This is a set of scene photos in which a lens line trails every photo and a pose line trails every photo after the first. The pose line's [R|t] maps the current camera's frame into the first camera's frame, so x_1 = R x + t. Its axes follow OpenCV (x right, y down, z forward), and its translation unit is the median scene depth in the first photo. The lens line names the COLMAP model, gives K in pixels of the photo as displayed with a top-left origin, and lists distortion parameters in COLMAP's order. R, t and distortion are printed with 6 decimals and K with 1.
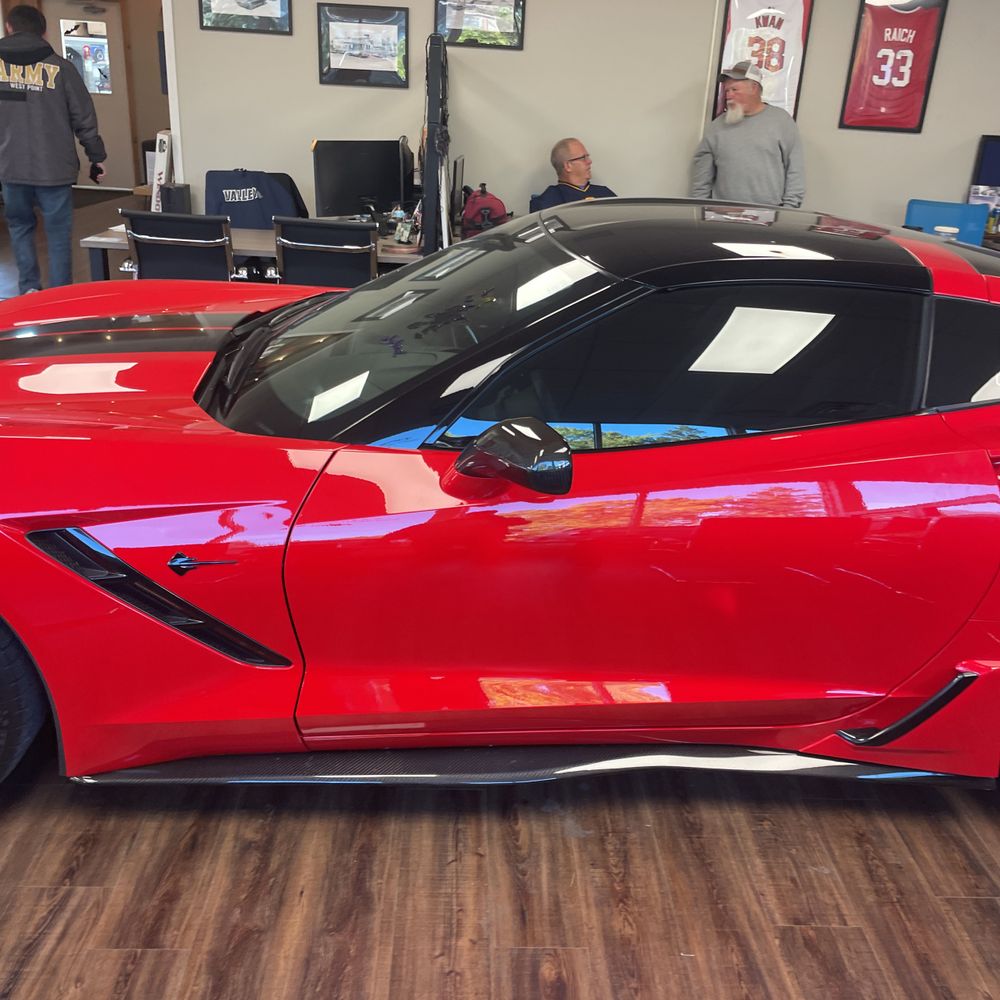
lens RADIAL K [[1013.7, 0, 507.5], [0, 1013.7, 494.3], [0, 0, 1]] dist [0.029237, 0.000000]
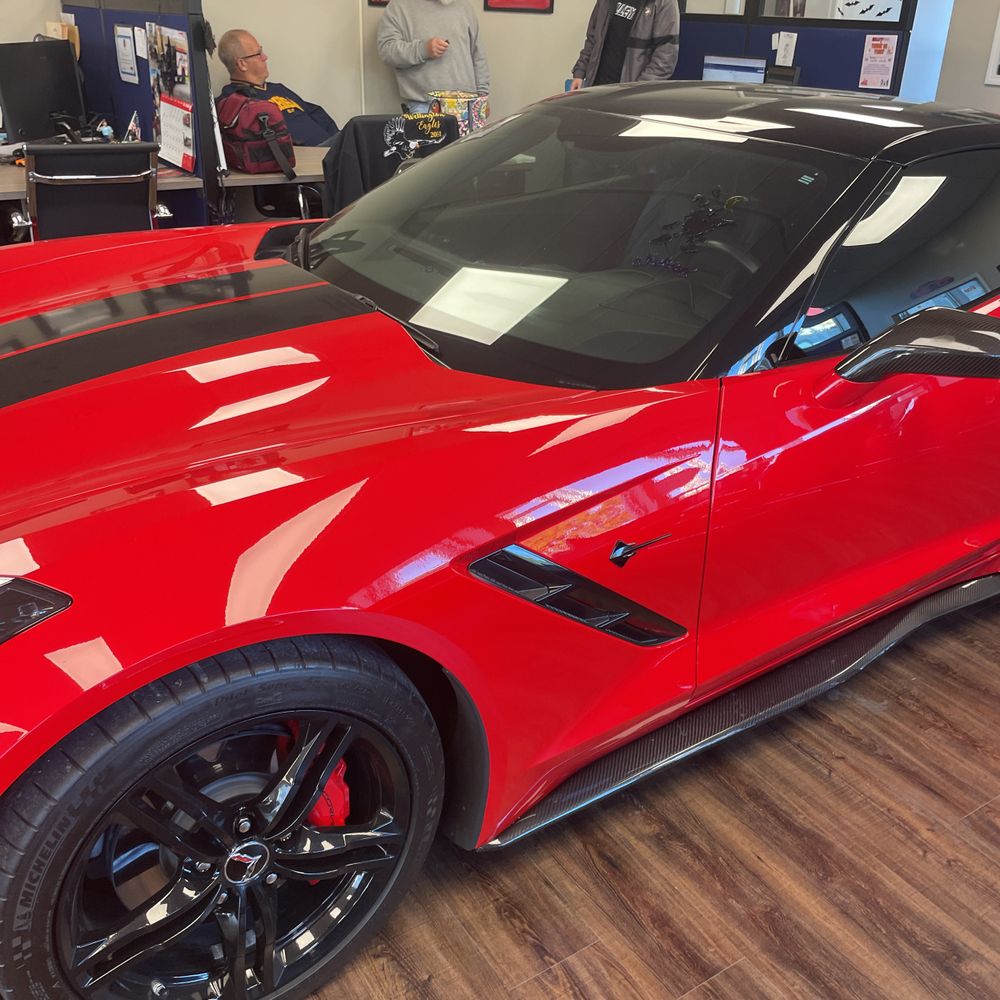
lens RADIAL K [[1013.7, 0, 505.5], [0, 1013.7, 496.4], [0, 0, 1]] dist [0.029237, 0.000000]
pose [[0.857723, -0.248190, 0.450237, -0.727706], [0.205238, 0.968246, 0.142750, -0.110115], [-0.471370, -0.030034, 0.881424, 0.289587]]
